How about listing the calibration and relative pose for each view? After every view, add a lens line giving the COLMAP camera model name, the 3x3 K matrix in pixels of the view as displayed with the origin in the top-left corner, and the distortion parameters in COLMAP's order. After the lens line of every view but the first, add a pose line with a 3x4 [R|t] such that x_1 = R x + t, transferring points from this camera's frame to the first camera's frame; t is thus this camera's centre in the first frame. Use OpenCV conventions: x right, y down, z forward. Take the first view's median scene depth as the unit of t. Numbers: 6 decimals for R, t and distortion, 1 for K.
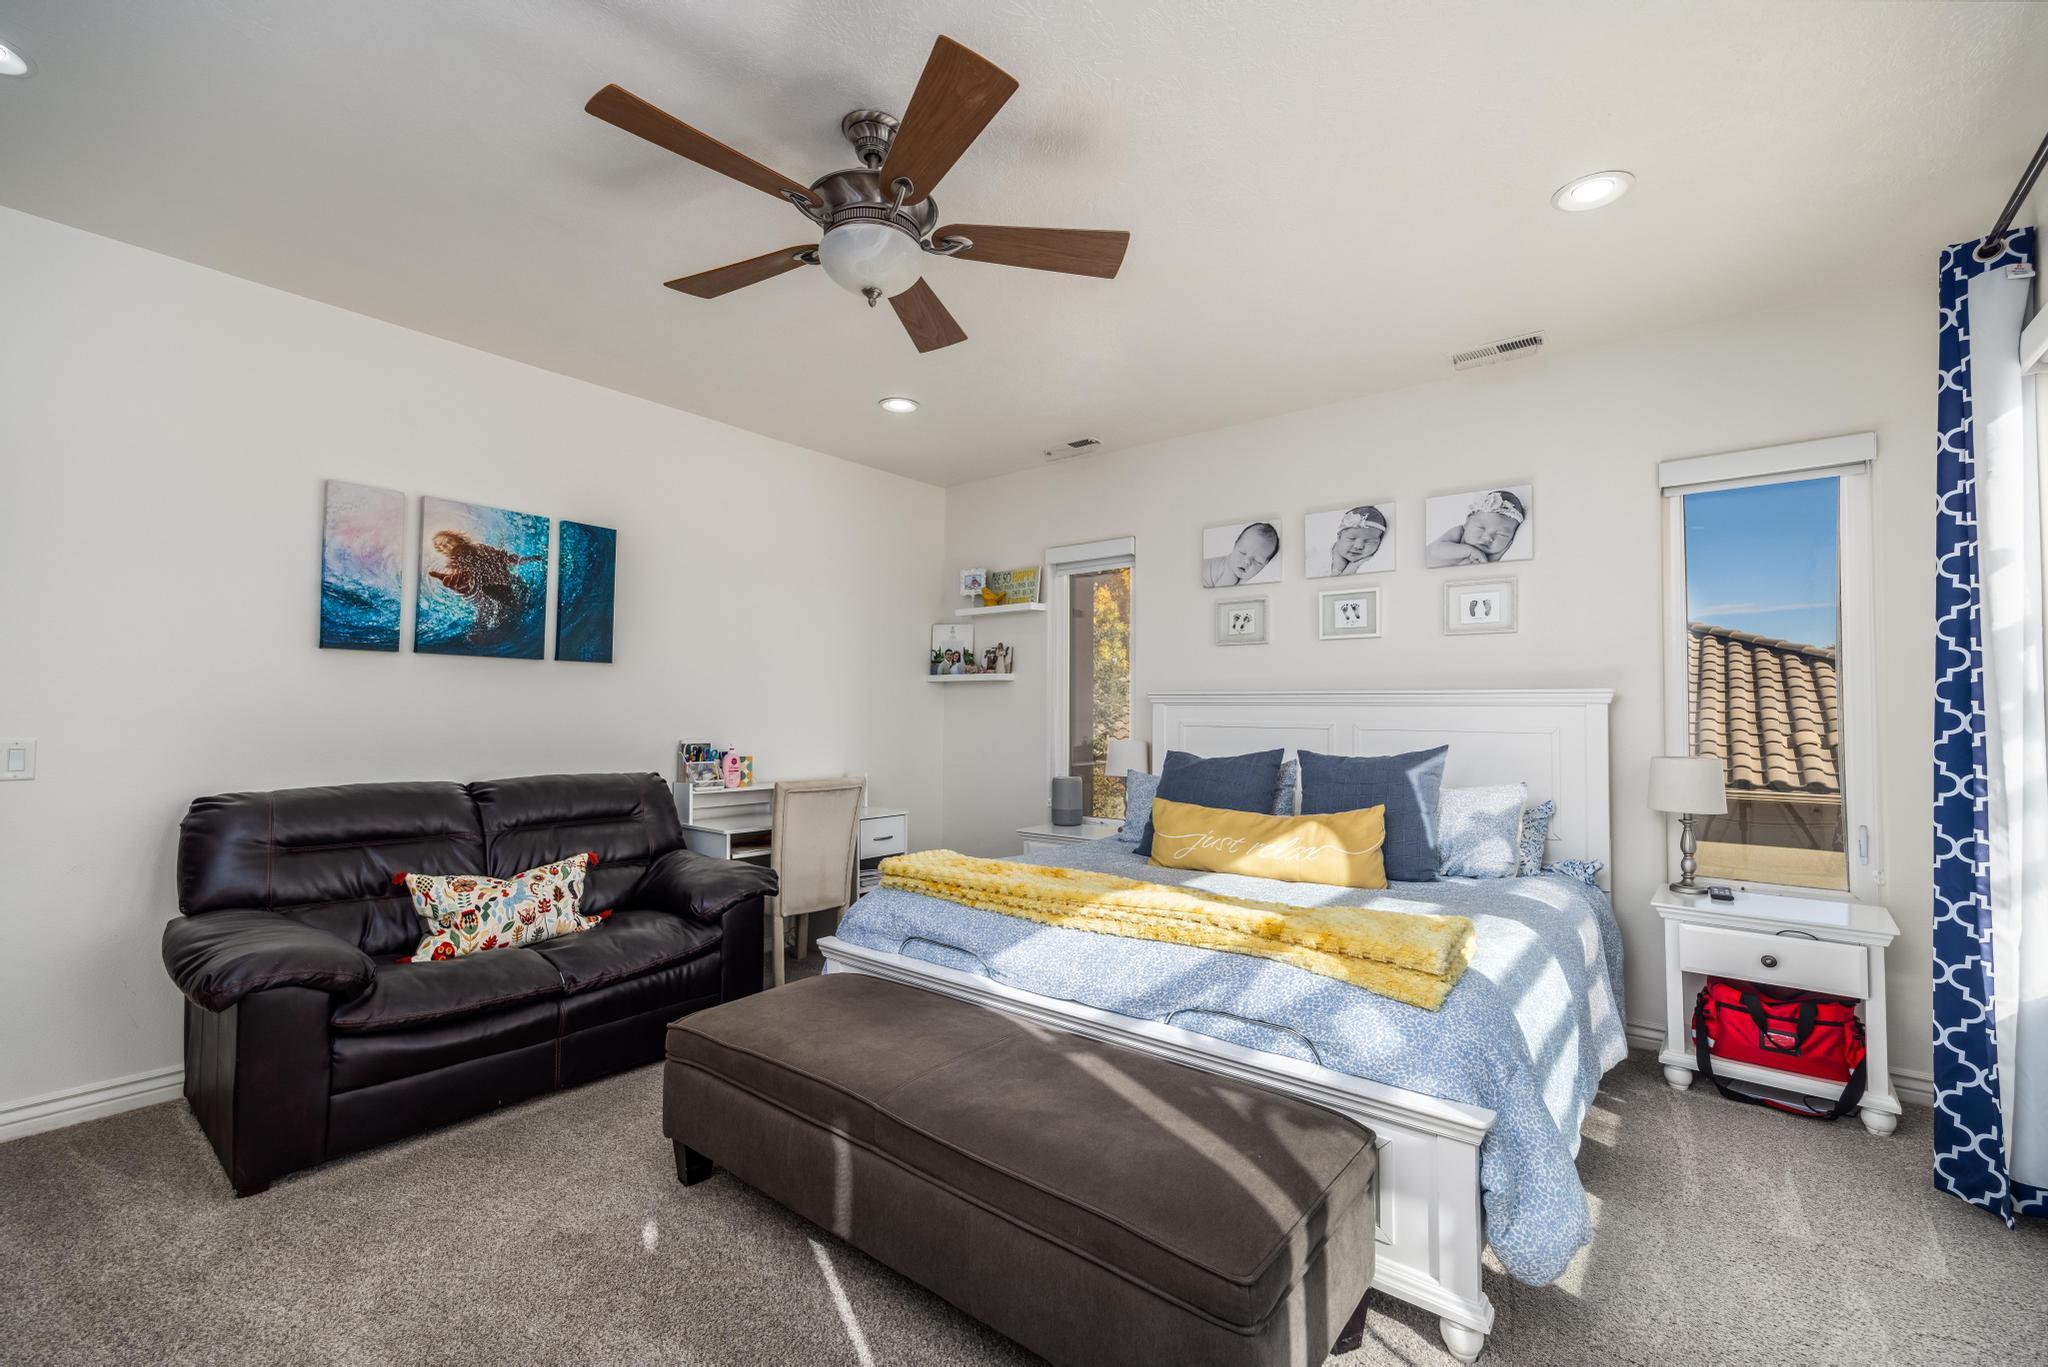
lens RADIAL K [[833.1, 0, 1015.2], [0, 833.1, 694.0], [0, 0, 1]] dist [-0.003529, 0.001038]
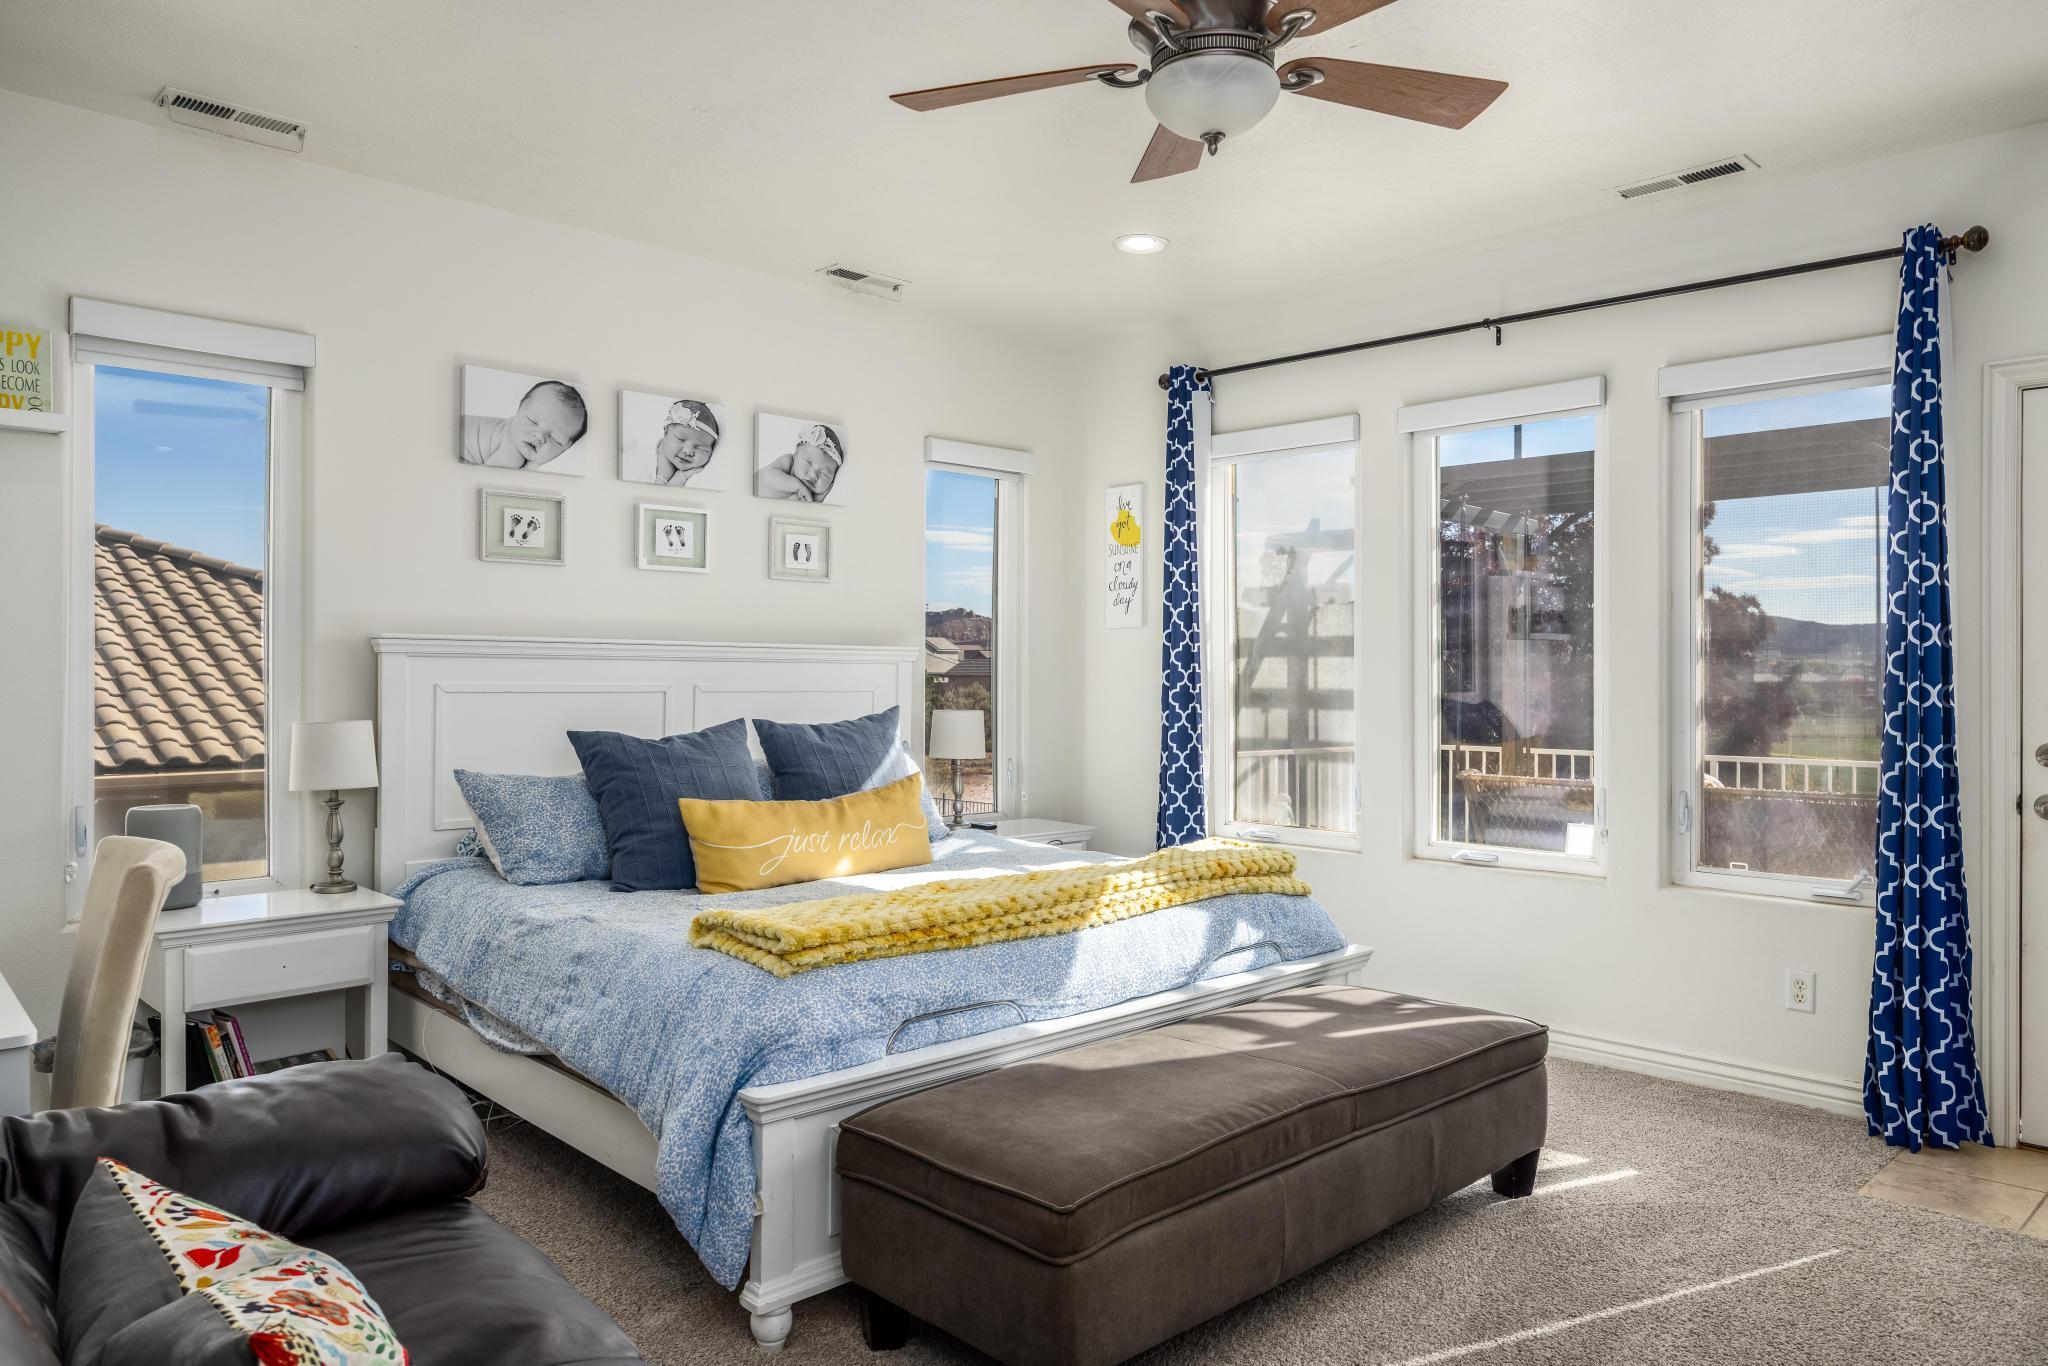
lens RADIAL K [[1366.7, 0, 1015.5], [0, 1366.7, 671.7], [0, 0, 1]] dist [0.036589, 0.000771]
pose [[0.148986, -0.005121, 0.988826, -0.796933], [-0.026273, 0.999613, 0.009136, 0.004760], [-0.988490, -0.027341, 0.148794, 0.519867]]
